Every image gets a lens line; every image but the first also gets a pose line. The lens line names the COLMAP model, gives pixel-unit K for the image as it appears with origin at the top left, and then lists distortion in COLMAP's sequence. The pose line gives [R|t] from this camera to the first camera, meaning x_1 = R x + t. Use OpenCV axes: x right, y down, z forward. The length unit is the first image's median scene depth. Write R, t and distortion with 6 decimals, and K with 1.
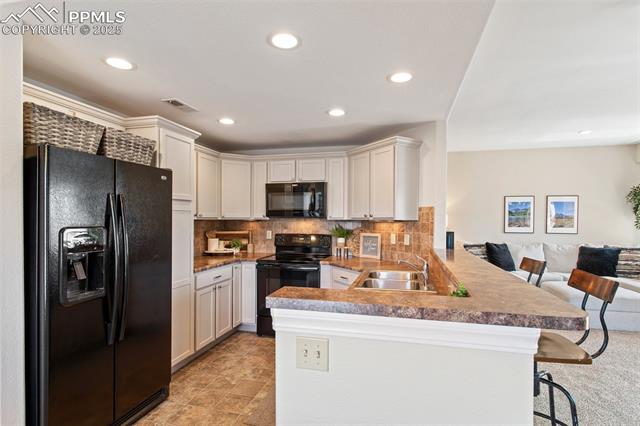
lens RADIAL K [[326.2, 0, 326.8], [0, 326.2, 225.1], [0, 0, 1]] dist [0.000161, -0.000143]
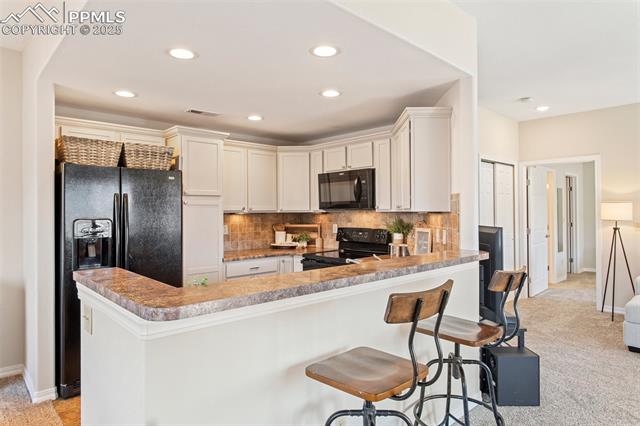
lens RADIAL K [[391.5, 0, 324.7], [0, 391.5, 209.0], [0, 0, 1]] dist [-0.000247, -0.000906]
pose [[0.841699, -0.012511, -0.539802, 0.440992], [-0.000109, 0.999728, -0.023342, 0.000339], [0.539947, 0.019706, 0.841468, 0.061993]]
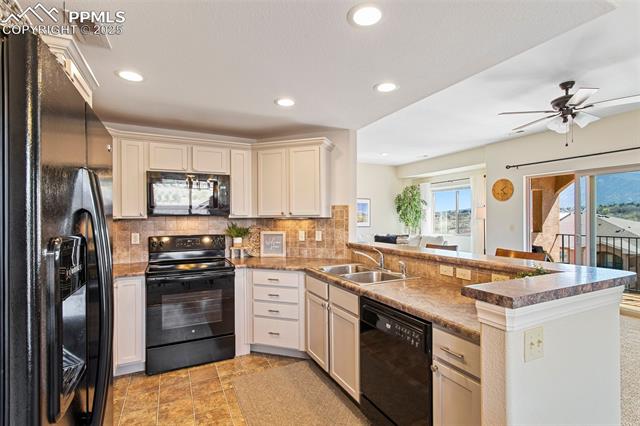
lens RADIAL K [[306.6, 0, 319.7], [0, 306.6, 218.9], [0, 0, 1]] dist [0.004832, 0.001031]
pose [[0.769046, -0.012439, 0.639072, -0.339324], [0.019303, 0.999807, -0.003768, -0.005496], [-0.638902, 0.015234, 0.769137, 0.199751]]
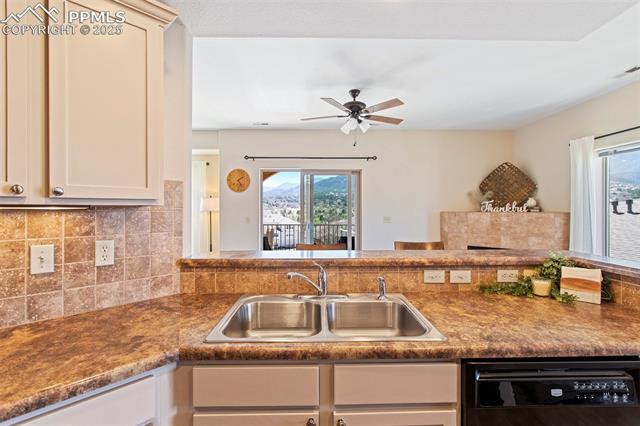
lens RADIAL K [[306.6, 0, 324.9], [0, 306.6, 203.8], [0, 0, 1]] dist [0.004832, 0.001031]
pose [[-0.259429, 0.011745, 0.965691, -0.184733], [0.014589, 0.999860, -0.008242, -0.009152], [-0.965652, 0.011950, -0.259564, 0.722017]]
